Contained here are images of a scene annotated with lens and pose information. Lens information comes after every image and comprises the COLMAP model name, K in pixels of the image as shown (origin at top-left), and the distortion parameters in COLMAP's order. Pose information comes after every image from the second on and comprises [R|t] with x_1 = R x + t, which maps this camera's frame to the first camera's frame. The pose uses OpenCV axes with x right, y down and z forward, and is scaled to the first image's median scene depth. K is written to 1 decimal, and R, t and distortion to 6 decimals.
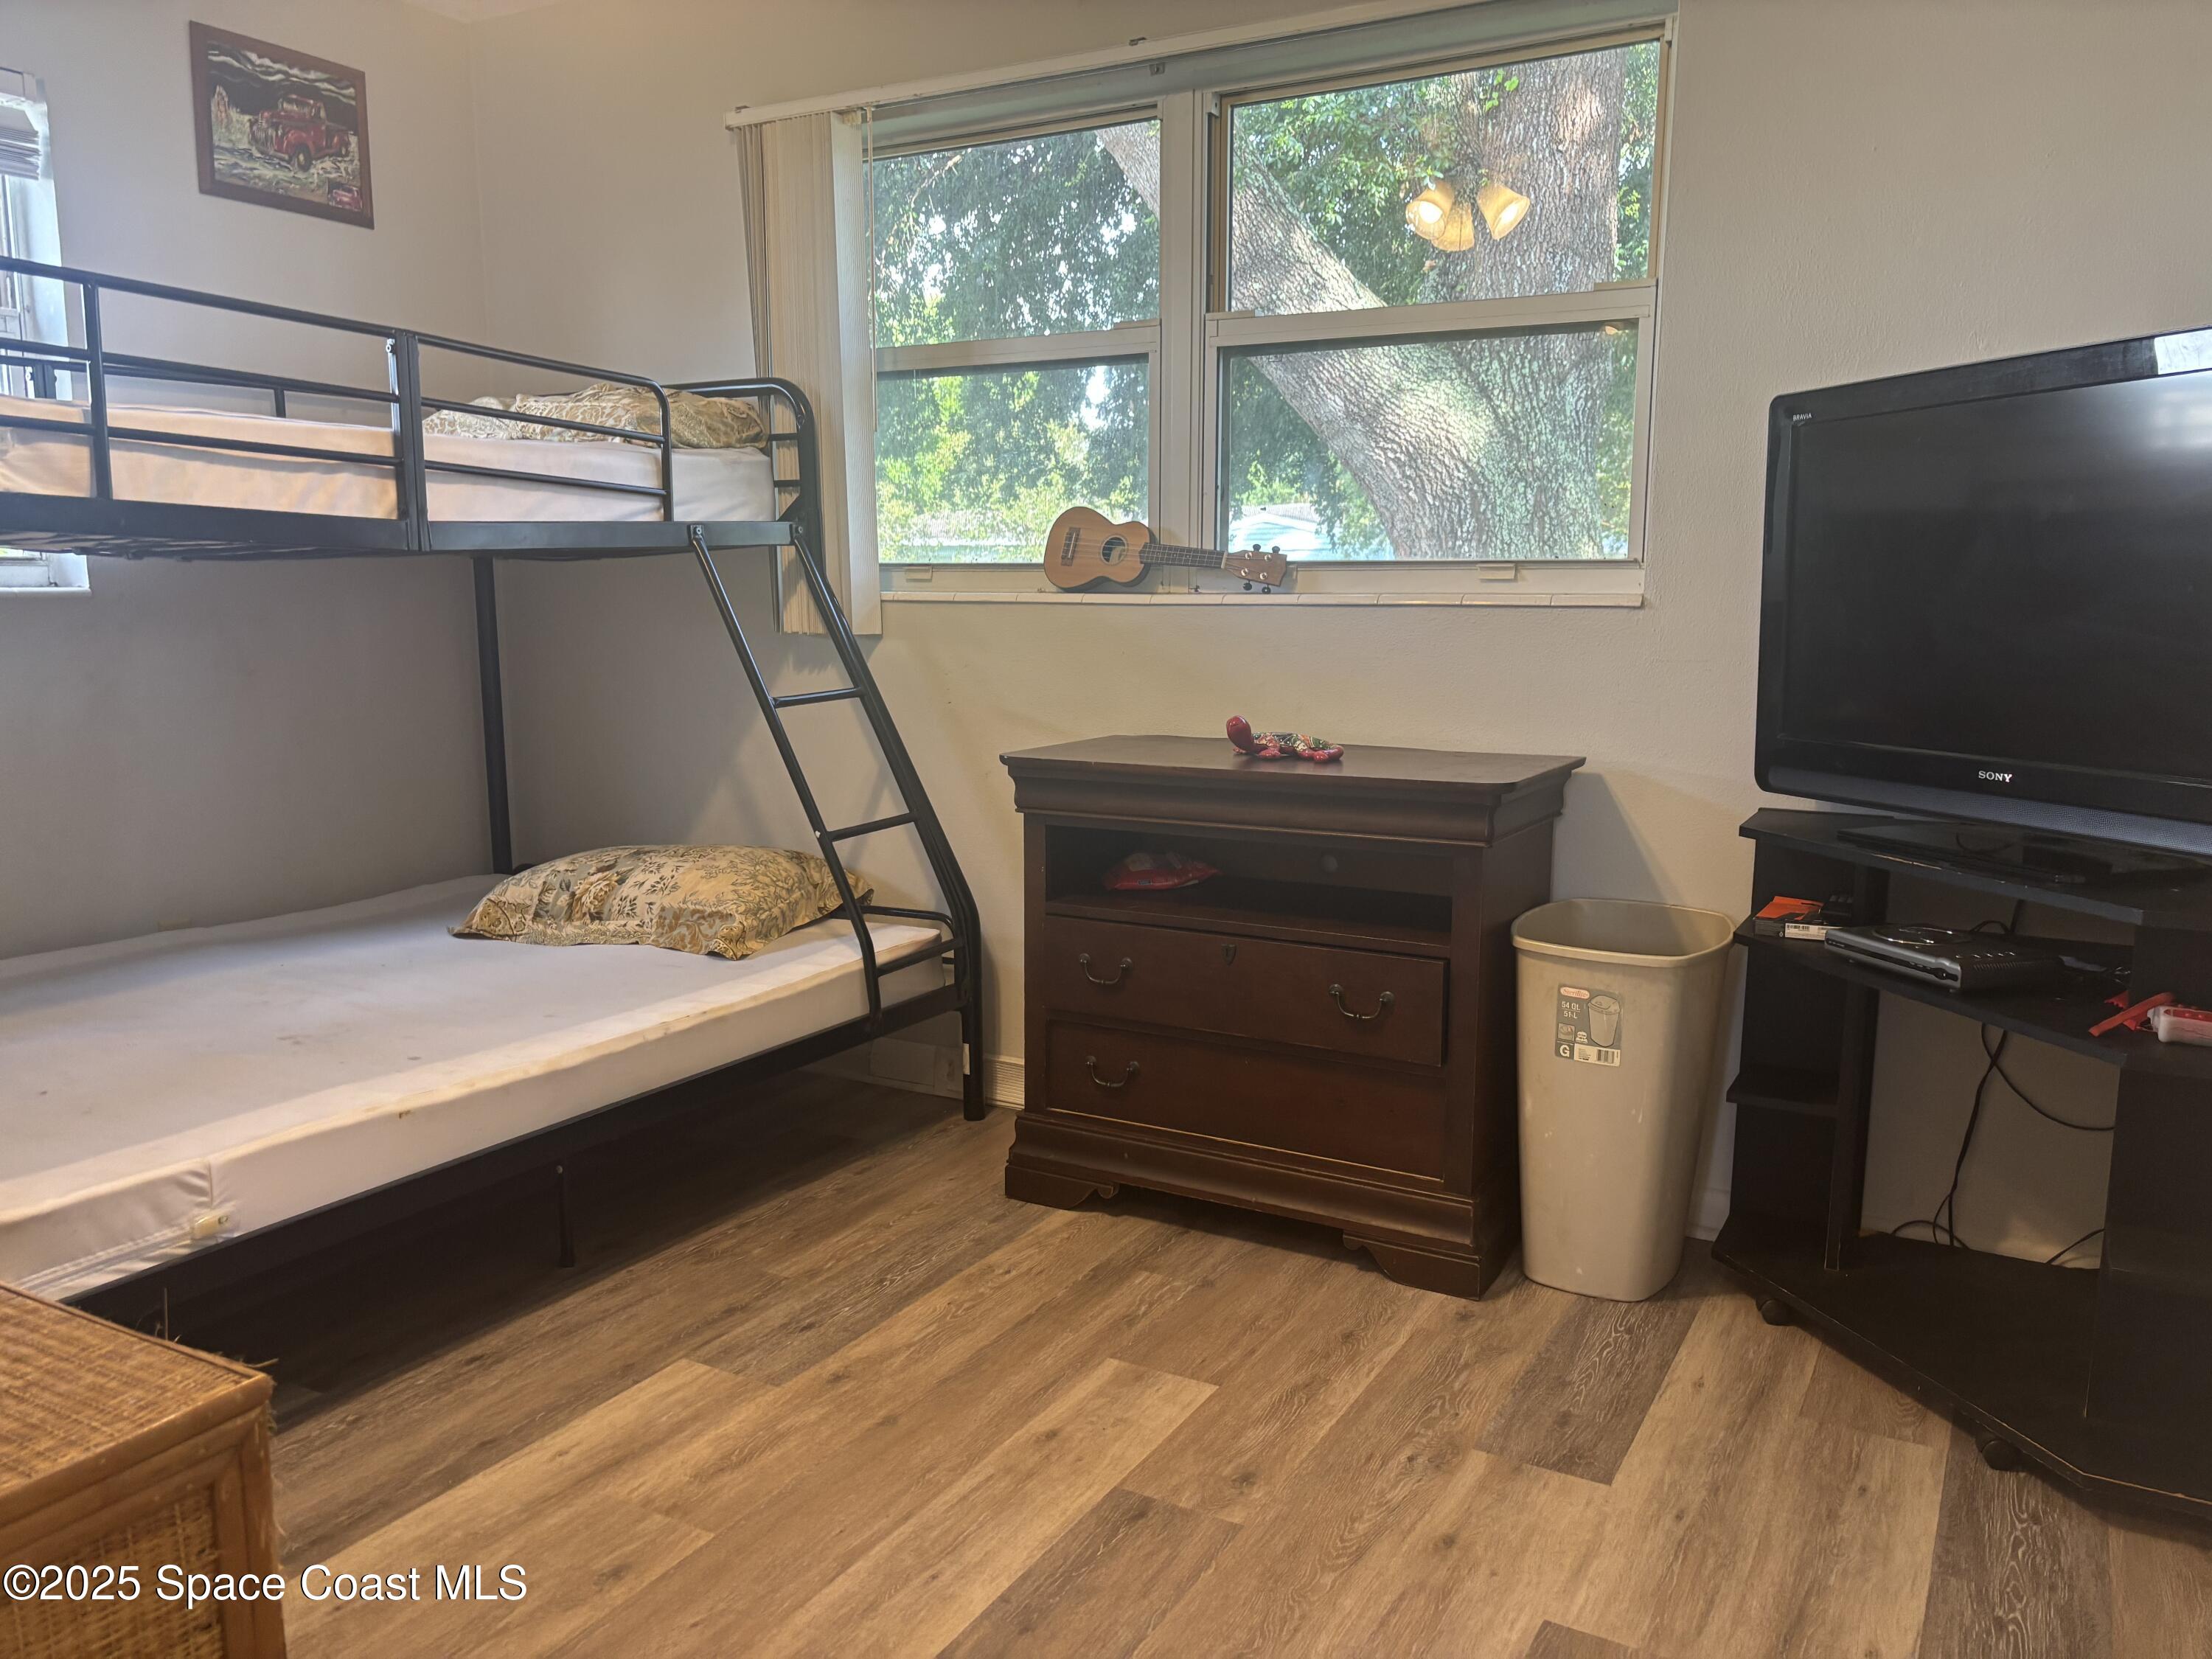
lens RADIAL K [[1677.3, 0, 1109.3], [0, 1677.3, 836.7], [0, 0, 1]] dist [0.048844, -0.053020]
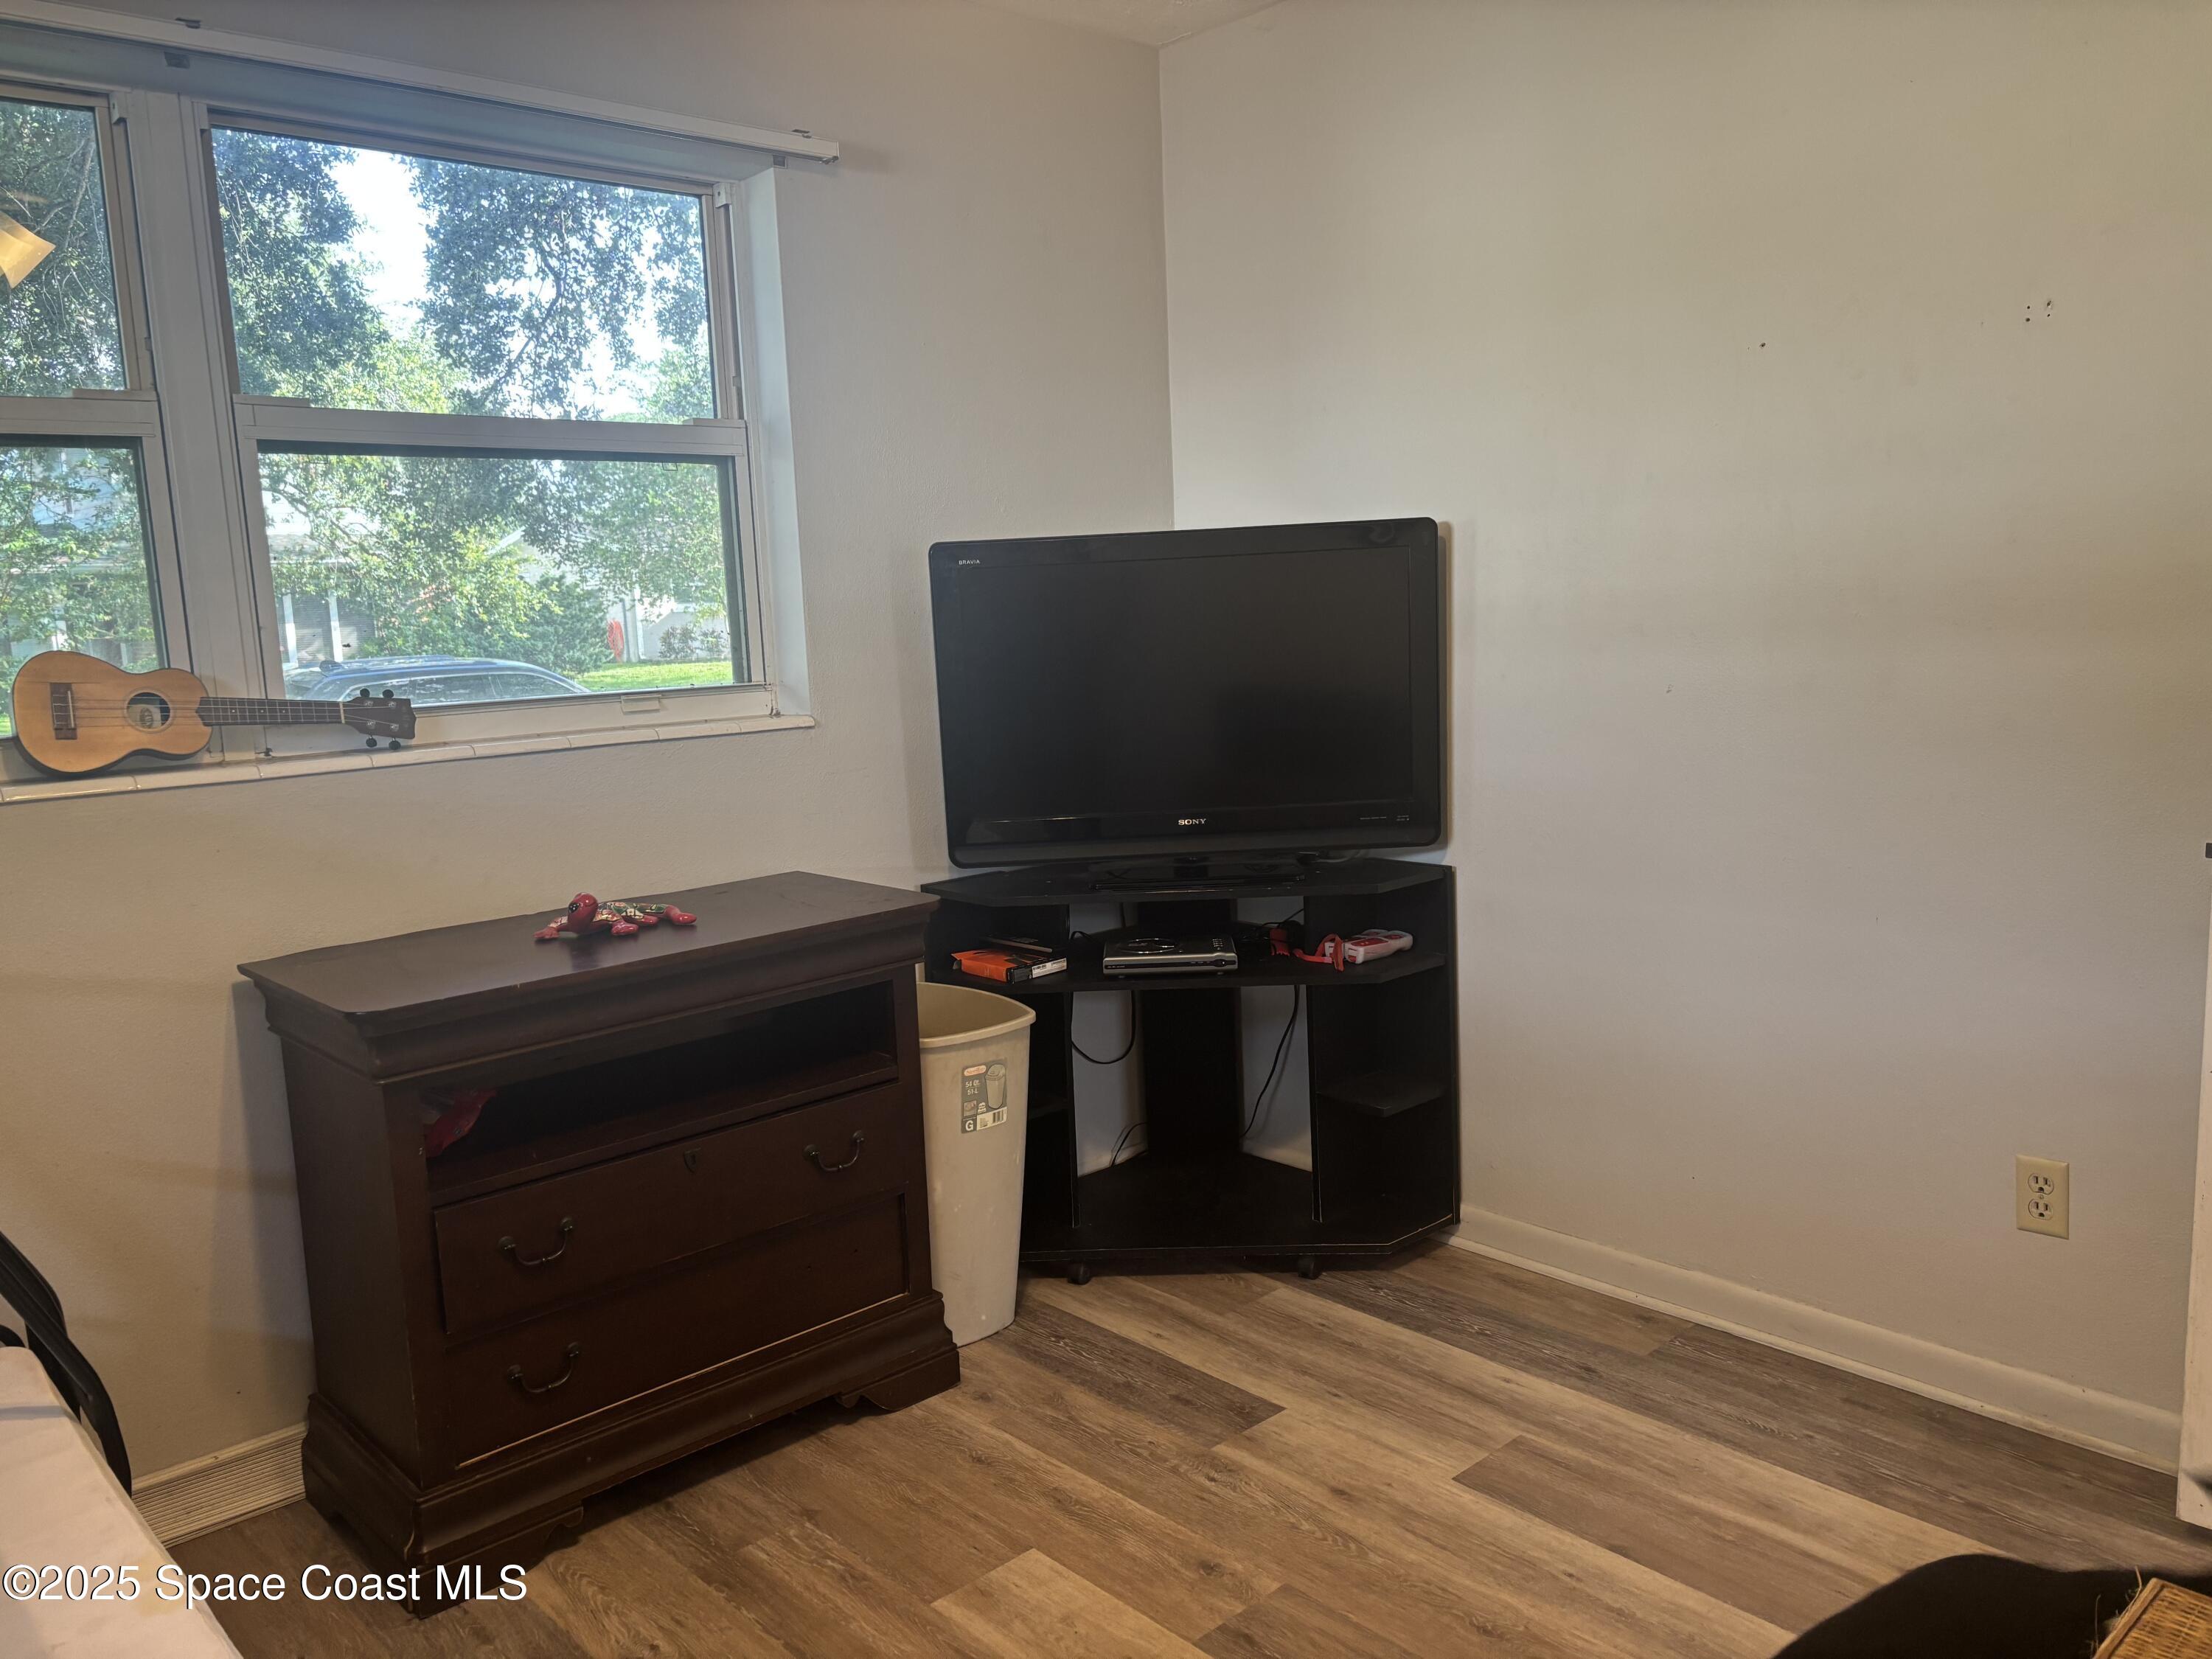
lens RADIAL K [[1677.3, 0, 1100.9], [0, 1677.3, 816.2], [0, 0, 1]] dist [0.048844, -0.053020]
pose [[0.310252, -0.140113, 0.940272, -0.739330], [0.183514, 0.979302, 0.085376, -0.156046], [-0.932774, 0.146065, 0.329543, 0.547425]]
